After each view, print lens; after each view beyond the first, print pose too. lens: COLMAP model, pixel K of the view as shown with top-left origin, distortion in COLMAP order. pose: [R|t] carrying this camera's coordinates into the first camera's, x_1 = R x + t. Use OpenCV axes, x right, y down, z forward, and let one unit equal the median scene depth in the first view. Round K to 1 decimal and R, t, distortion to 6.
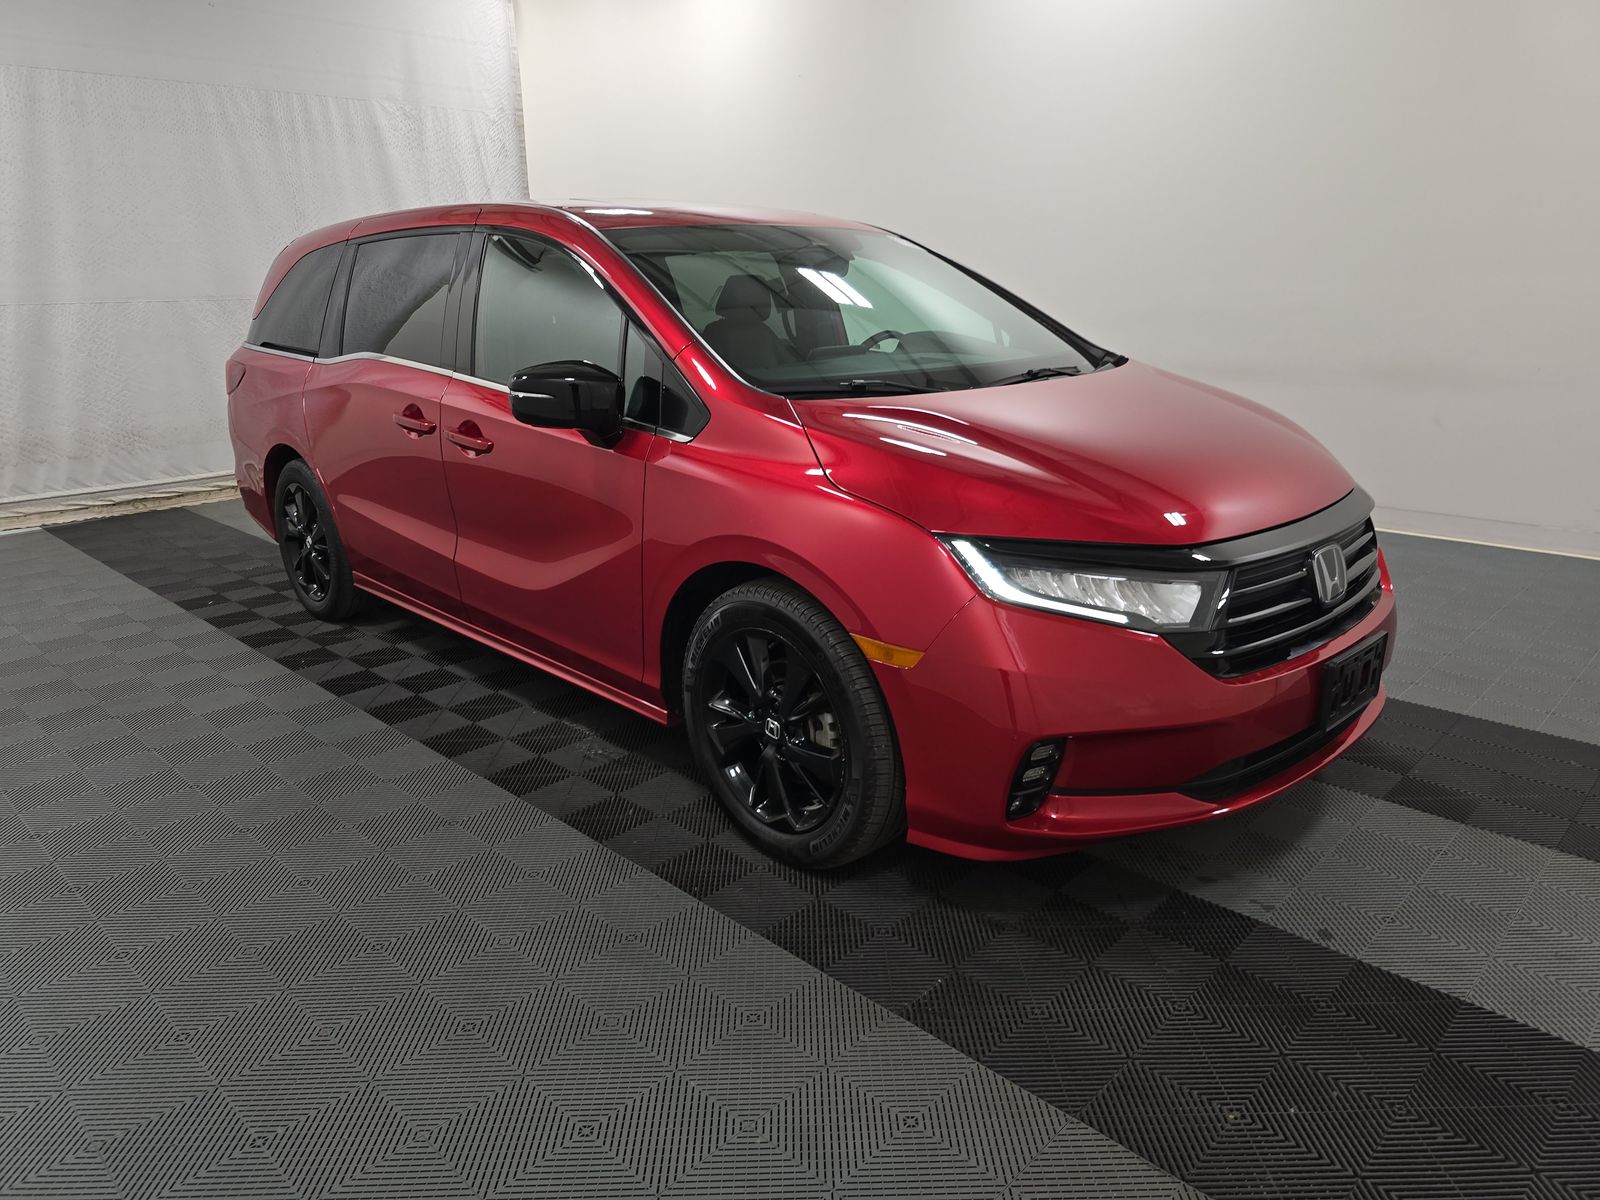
lens RADIAL K [[1081.1, 0, 800.0], [0, 1081.1, 600.0], [0, 0, 1]] dist [0.028008, -0.028681]
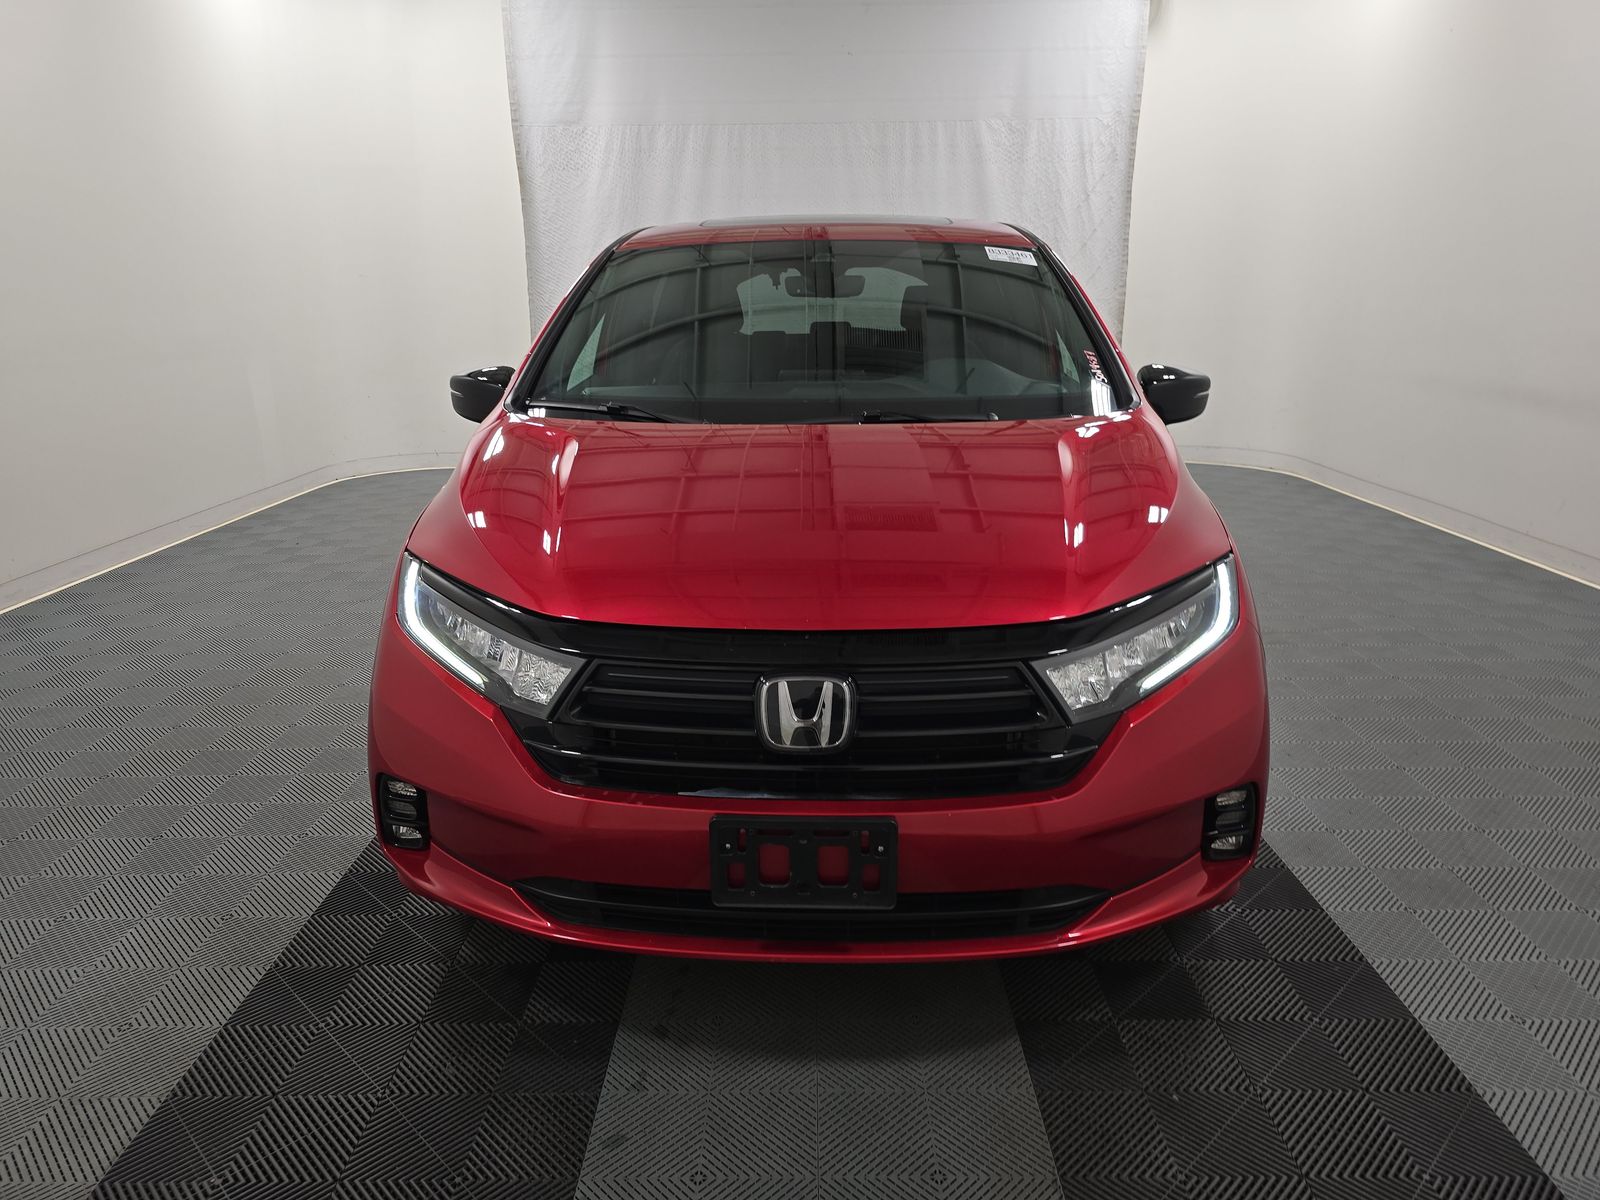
lens RADIAL K [[1081.1, 0, 800.0], [0, 1081.1, 600.0], [0, 0, 1]] dist [0.028008, -0.028681]
pose [[0.688812, 0.206297, -0.694967, 0.321214], [-0.206051, 0.974830, 0.085147, -0.052793], [0.695040, 0.084548, 0.713982, 0.152374]]
